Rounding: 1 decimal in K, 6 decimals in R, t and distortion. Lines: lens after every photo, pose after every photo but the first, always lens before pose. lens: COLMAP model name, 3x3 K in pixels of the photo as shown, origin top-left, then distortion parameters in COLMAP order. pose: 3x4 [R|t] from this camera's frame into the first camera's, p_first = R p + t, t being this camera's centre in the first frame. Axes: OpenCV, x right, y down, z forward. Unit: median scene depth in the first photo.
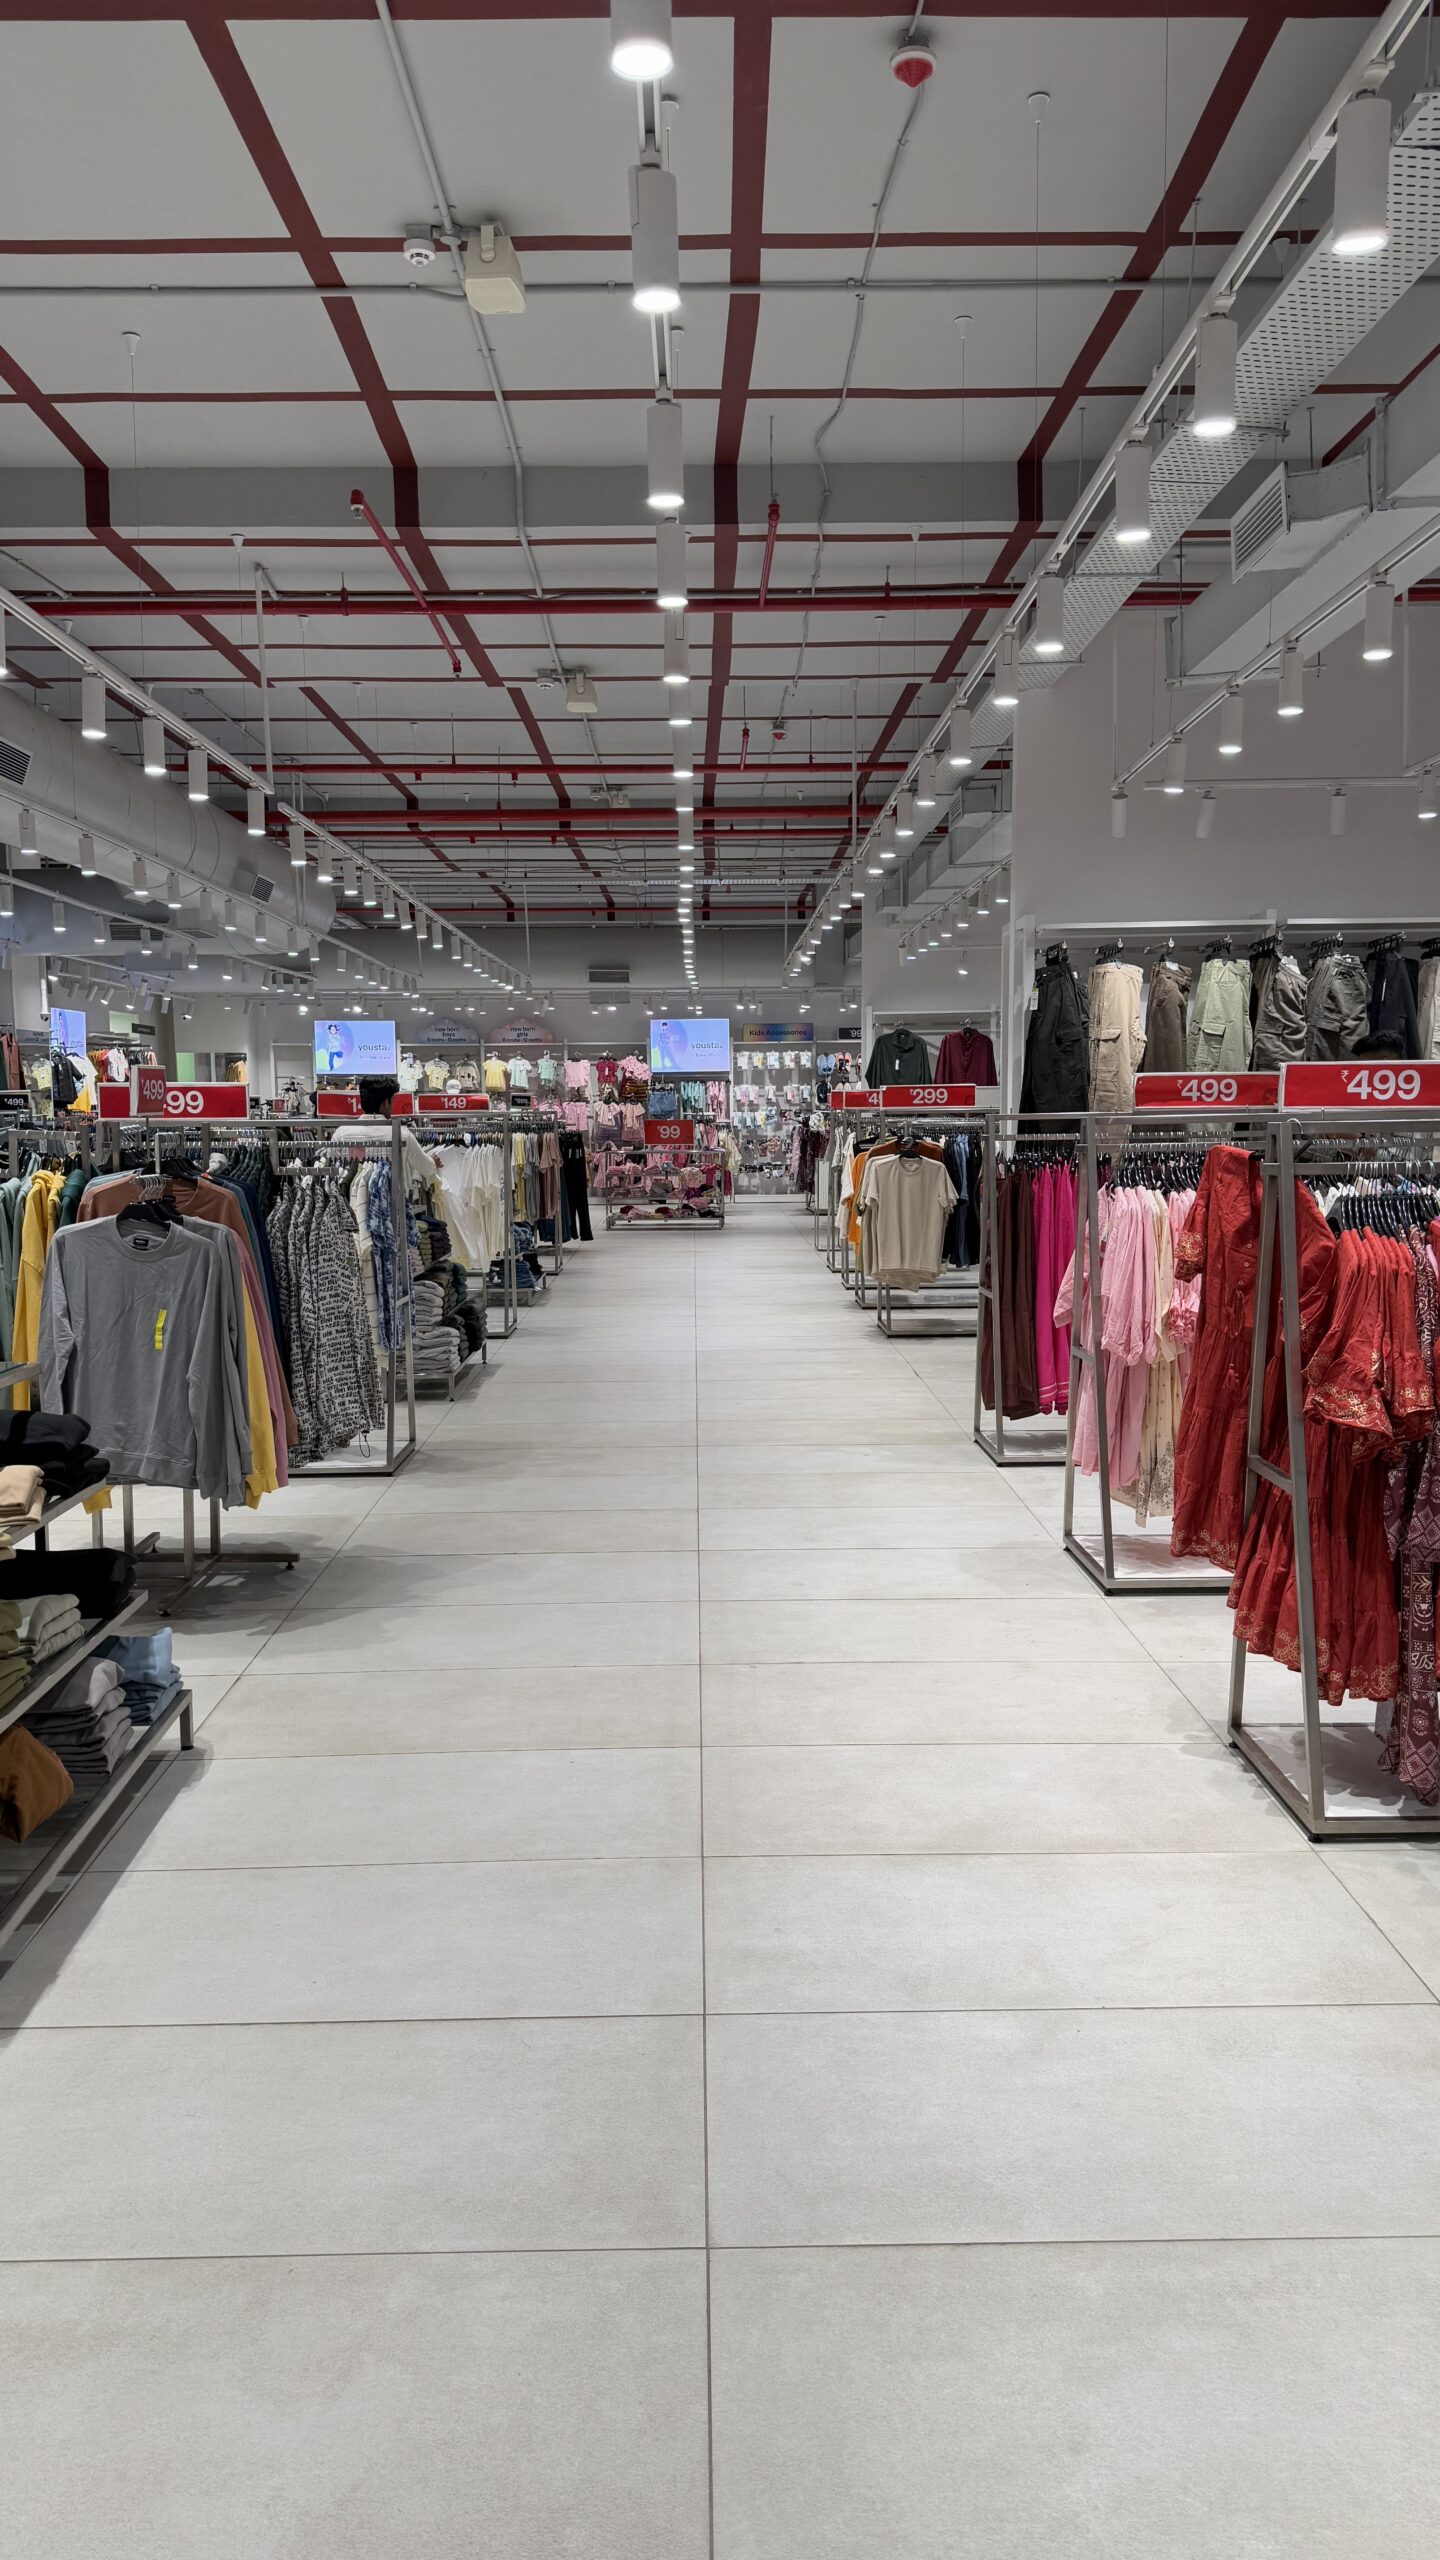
lens RADIAL K [[1742.4, 0, 720.0], [0, 1742.4, 1280.0], [0, 0, 1]] dist [0.093092, -0.000486]
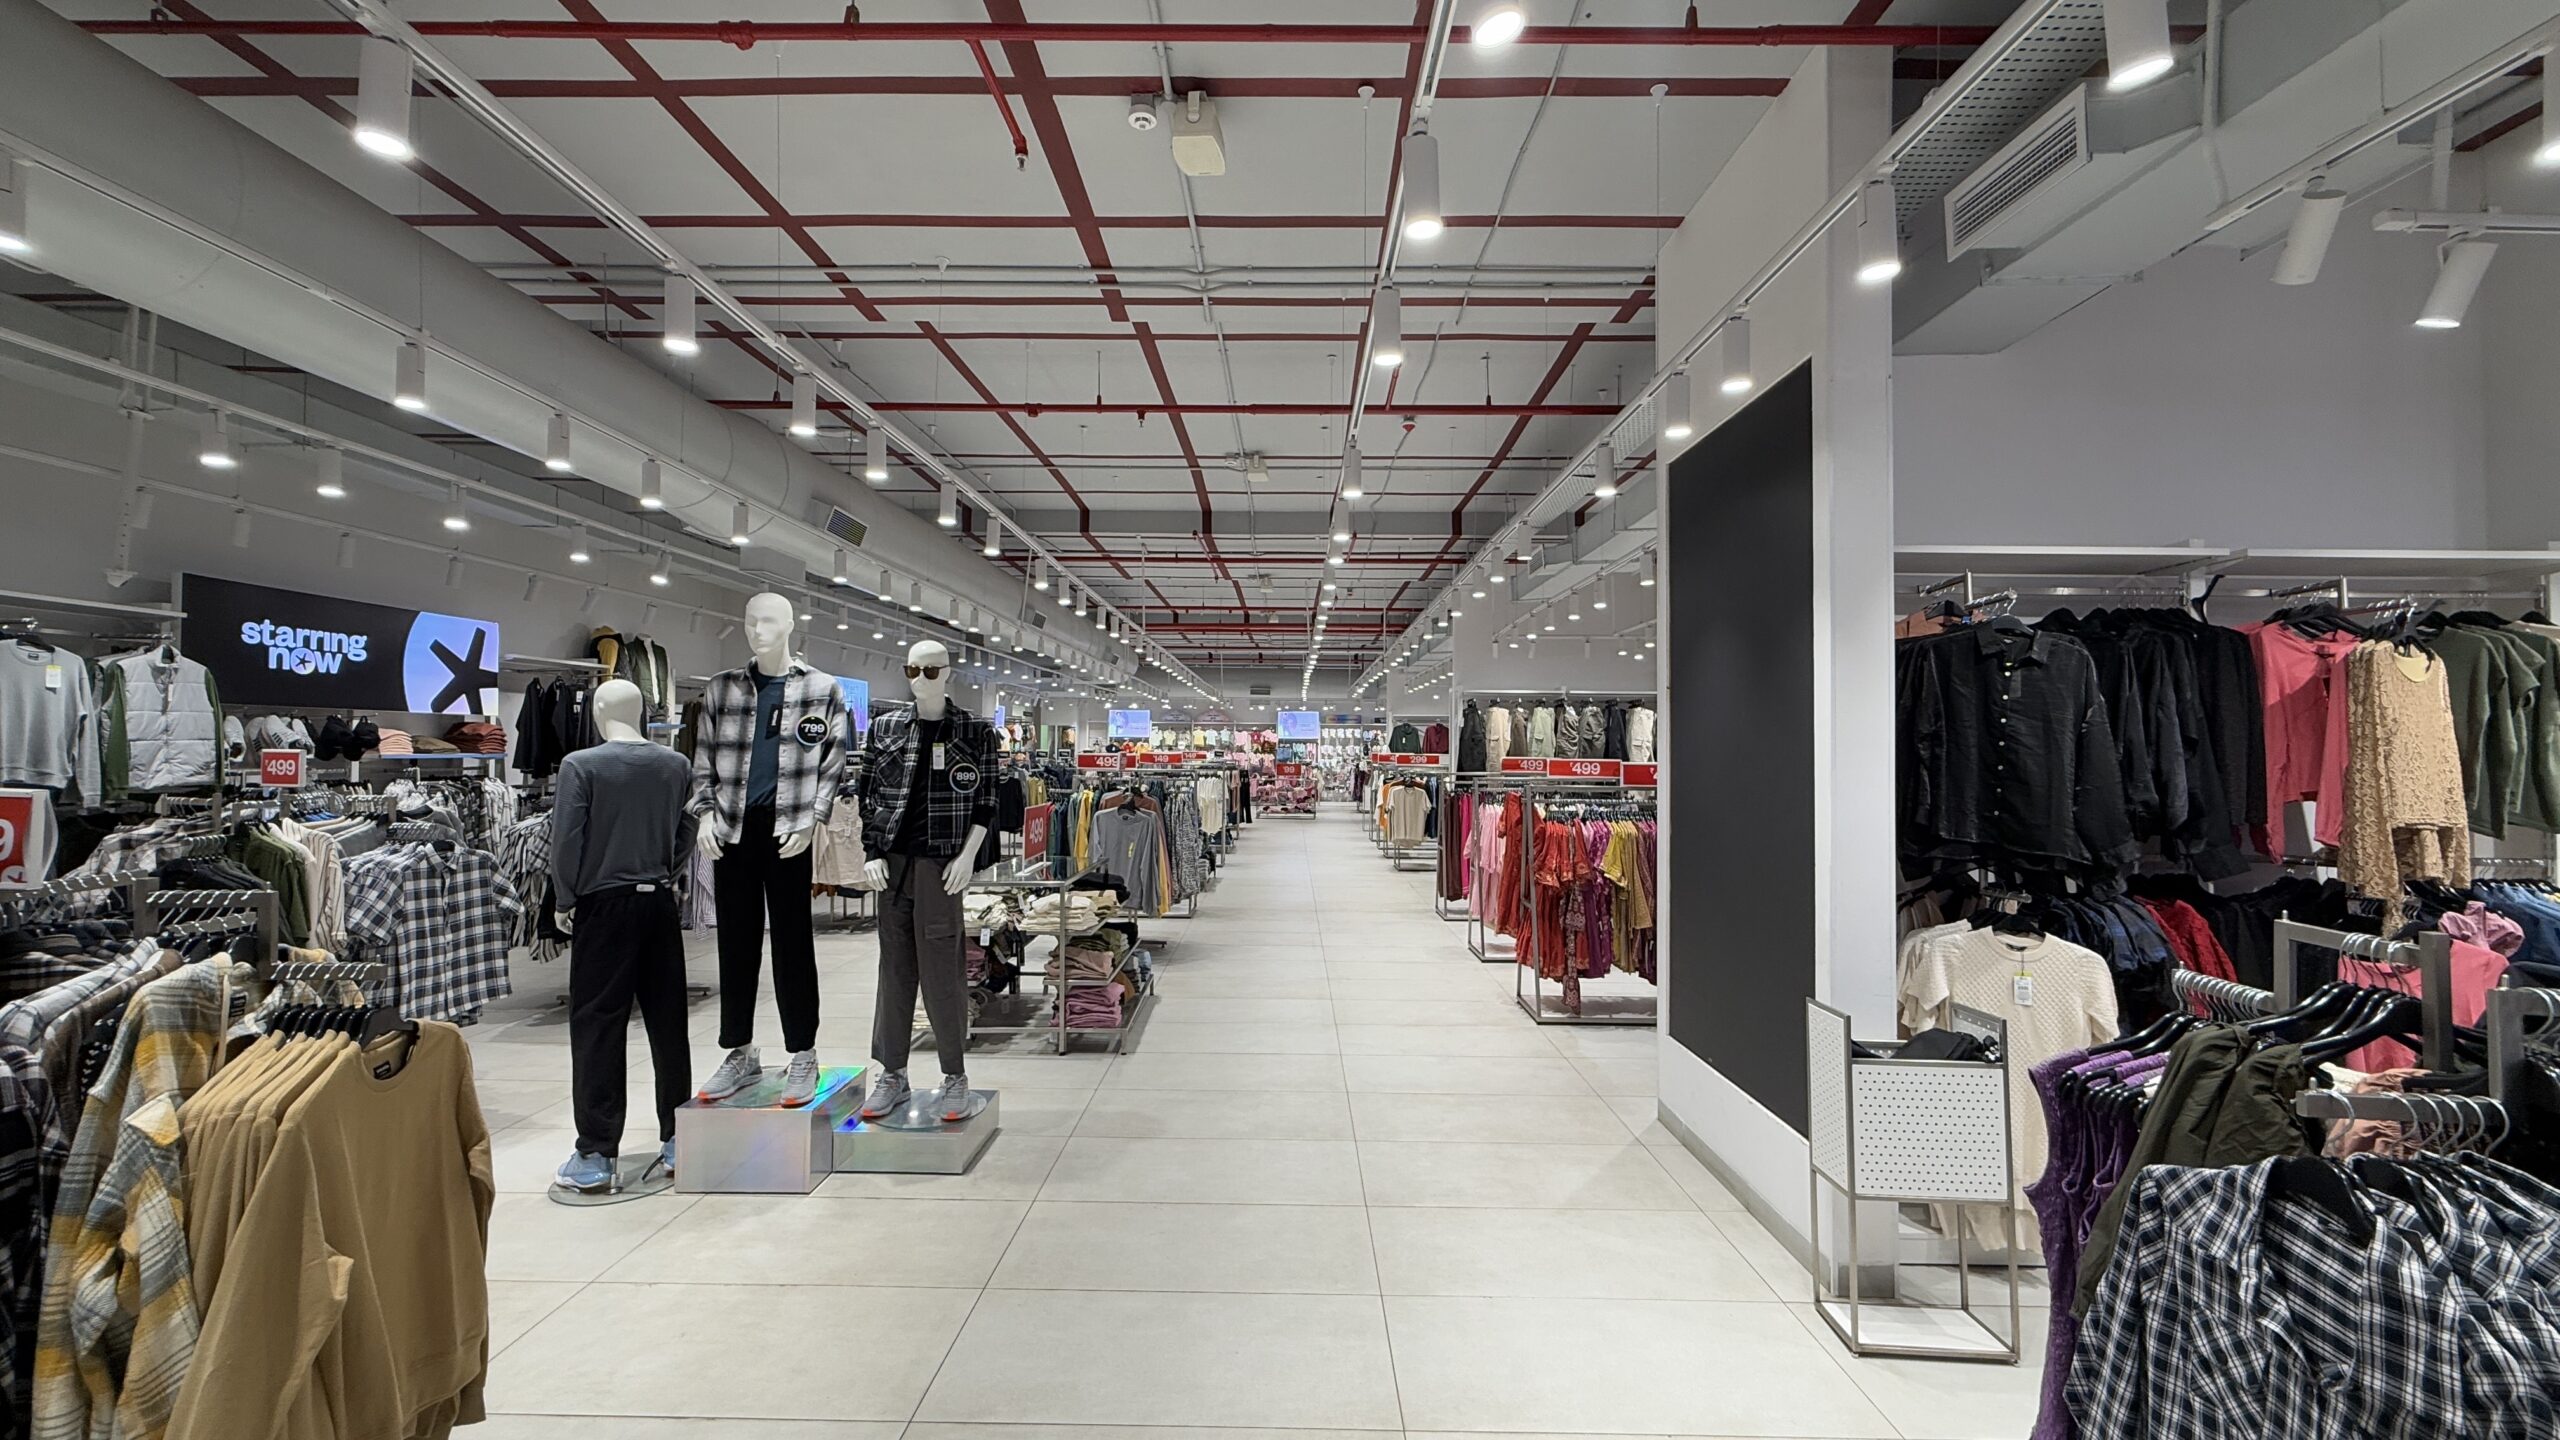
lens RADIAL K [[1067.1, 0, 1280.0], [0, 1067.1, 720.0], [0, 0, 1]] dist [0.000527, 0.000001]
pose [[0.999666, 0.019794, -0.016621, -0.029145], [-0.021689, 0.992179, -0.122921, 0.012123], [0.014058, 0.123240, 0.992277, -0.303809]]
